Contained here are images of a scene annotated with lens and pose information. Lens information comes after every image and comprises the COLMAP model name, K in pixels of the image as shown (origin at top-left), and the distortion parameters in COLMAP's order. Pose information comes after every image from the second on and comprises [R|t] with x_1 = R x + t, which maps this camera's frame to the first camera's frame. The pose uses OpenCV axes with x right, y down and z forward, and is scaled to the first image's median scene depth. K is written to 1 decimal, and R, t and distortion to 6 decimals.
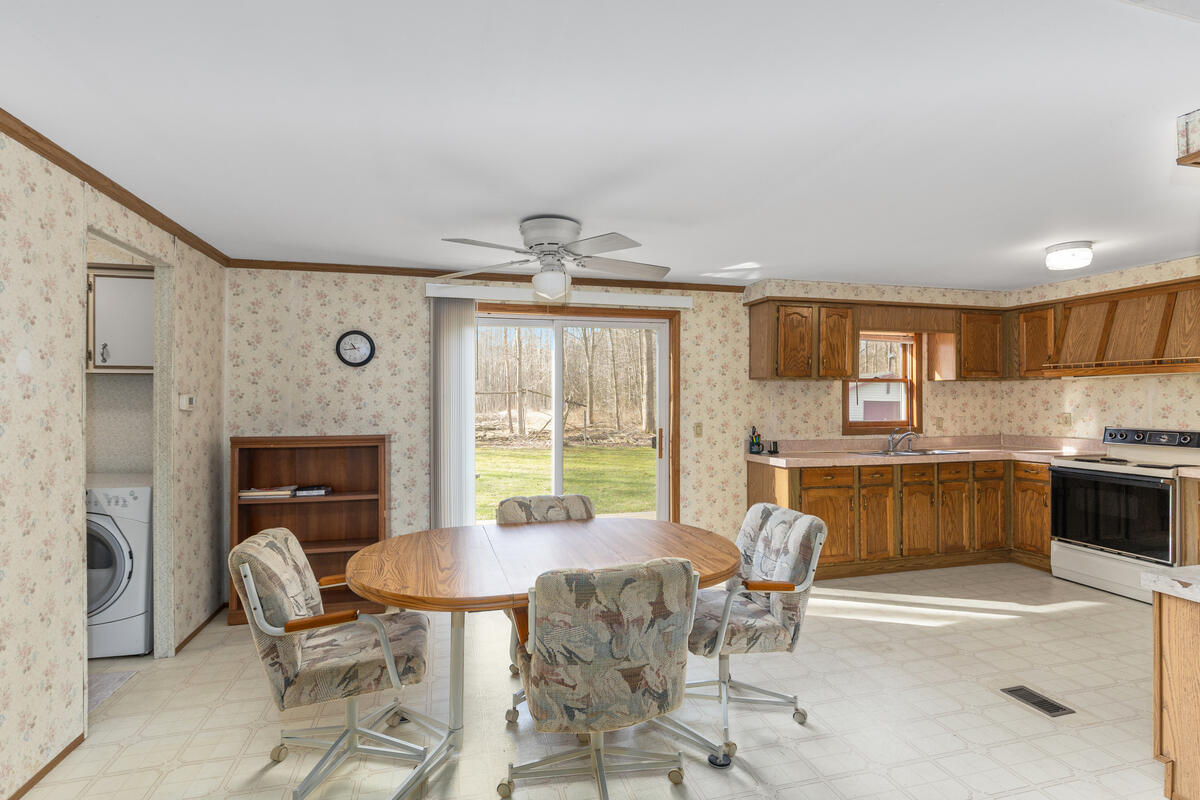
lens RADIAL K [[584.4, 0, 598.9], [0, 584.4, 397.3], [0, 0, 1]] dist [-0.004987, 0.000421]
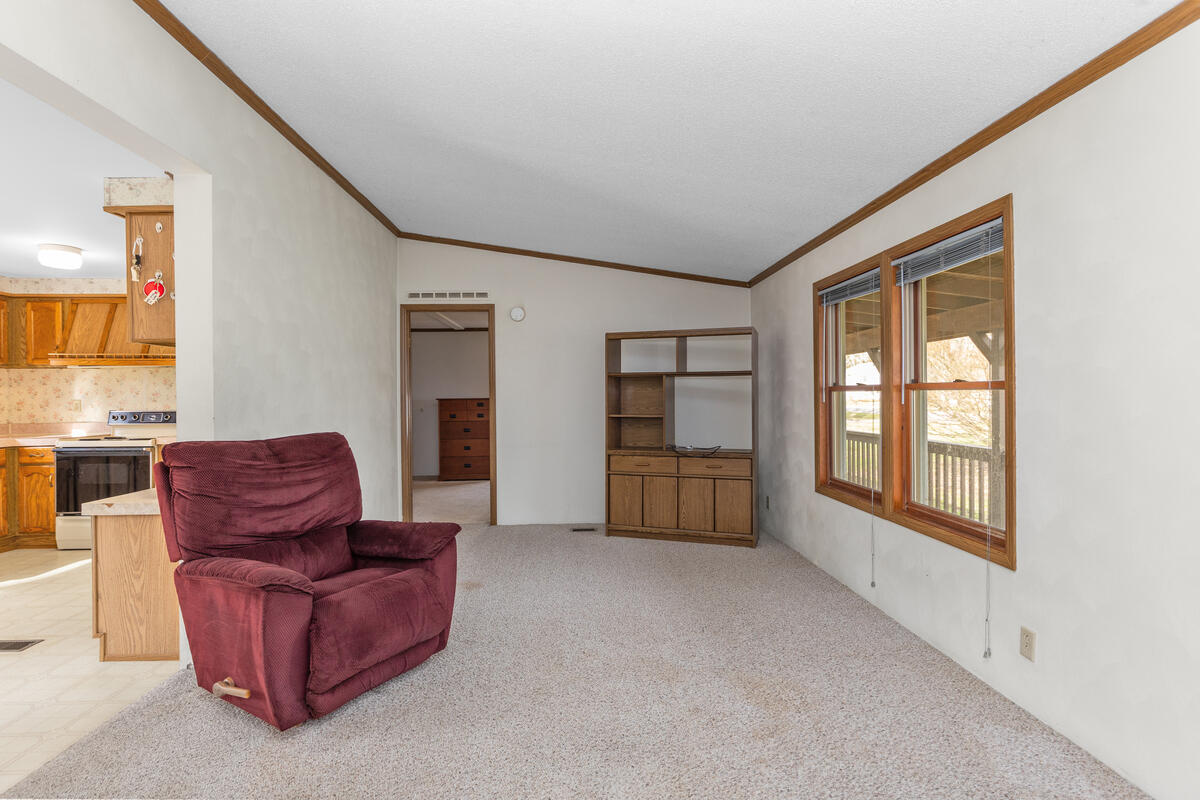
lens RADIAL K [[584.4, 0, 598.9], [0, 584.4, 397.3], [0, 0, 1]] dist [-0.004987, 0.000421]
pose [[0.213990, -0.001579, 0.976835, -0.056212], [0.000782, 0.999999, 0.001445, 0.022547], [-0.976836, 0.000454, 0.213991, -0.199402]]
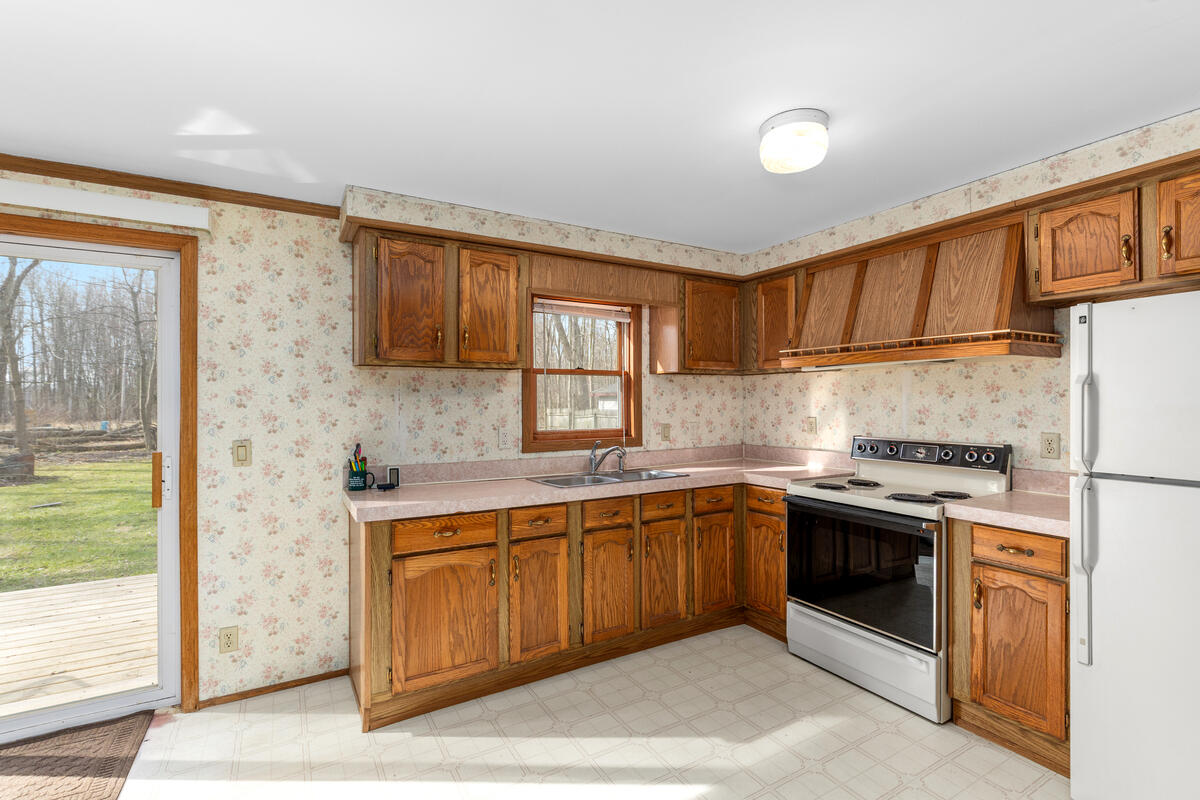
lens RADIAL K [[544.2, 0, 600.2], [0, 544.2, 402.2], [0, 0, 1]] dist [0.000983, -0.000142]
pose [[0.964518, -0.000950, 0.264016, 0.368302], [-0.000269, 0.999989, 0.004582, 0.004522], [-0.264017, -0.004490, 0.964507, 0.408584]]
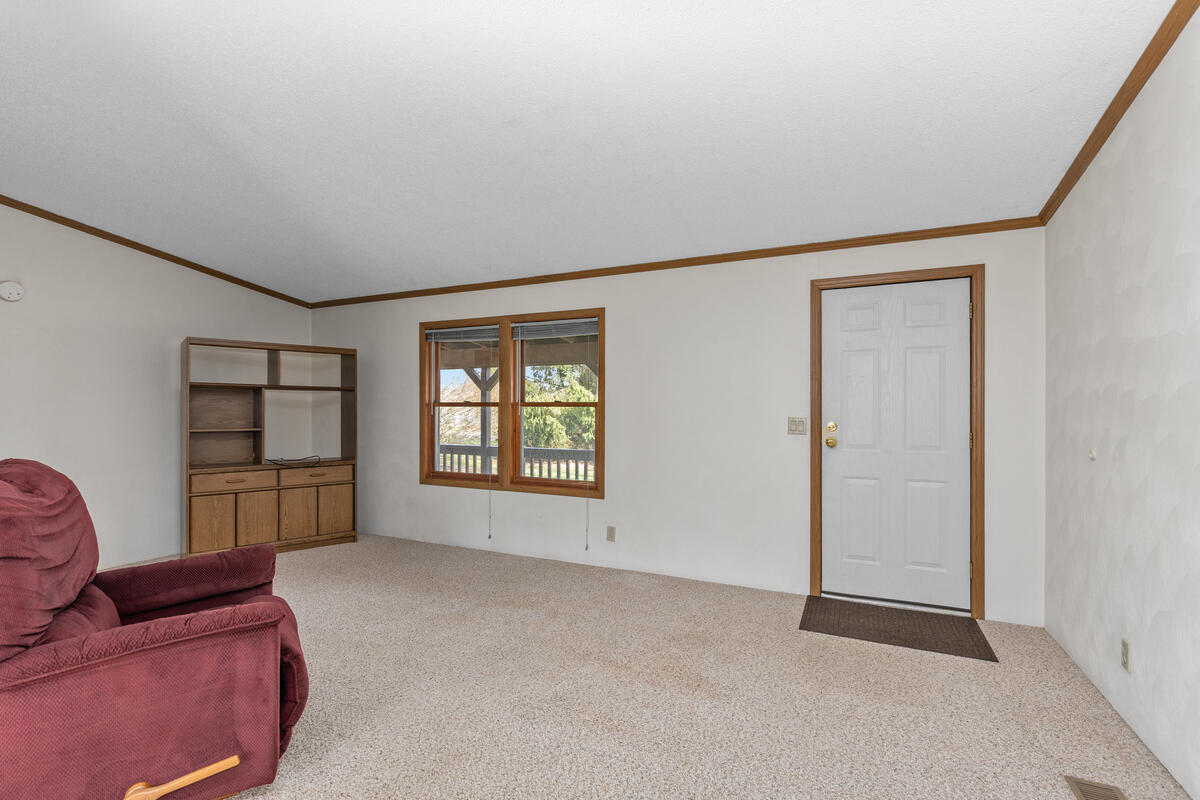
lens RADIAL K [[544.2, 0, 600.2], [0, 544.2, 402.2], [0, 0, 1]] dist [0.000983, -0.000142]
pose [[-0.758063, 0.009217, 0.652116, -0.086090], [-0.003100, 0.999838, -0.017735, 0.025356], [-0.652174, -0.015466, -0.757911, 0.255551]]
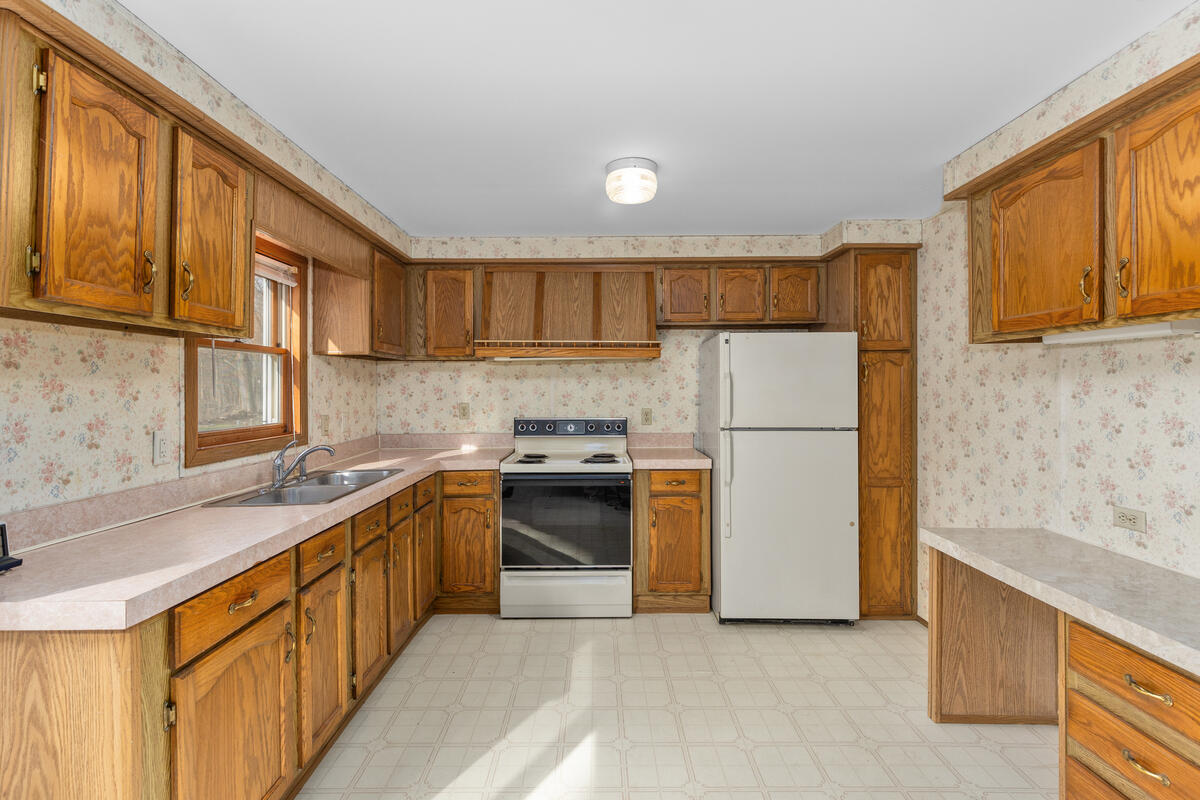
lens RADIAL K [[544.2, 0, 599.9], [0, 544.2, 387.9], [0, 0, 1]] dist [0.000513, -0.000285]
pose [[0.256986, 0.001828, 0.966413, 0.119048], [-0.002555, 0.999996, -0.001212, 0.006575], [-0.966412, -0.002158, 0.256990, 0.655668]]
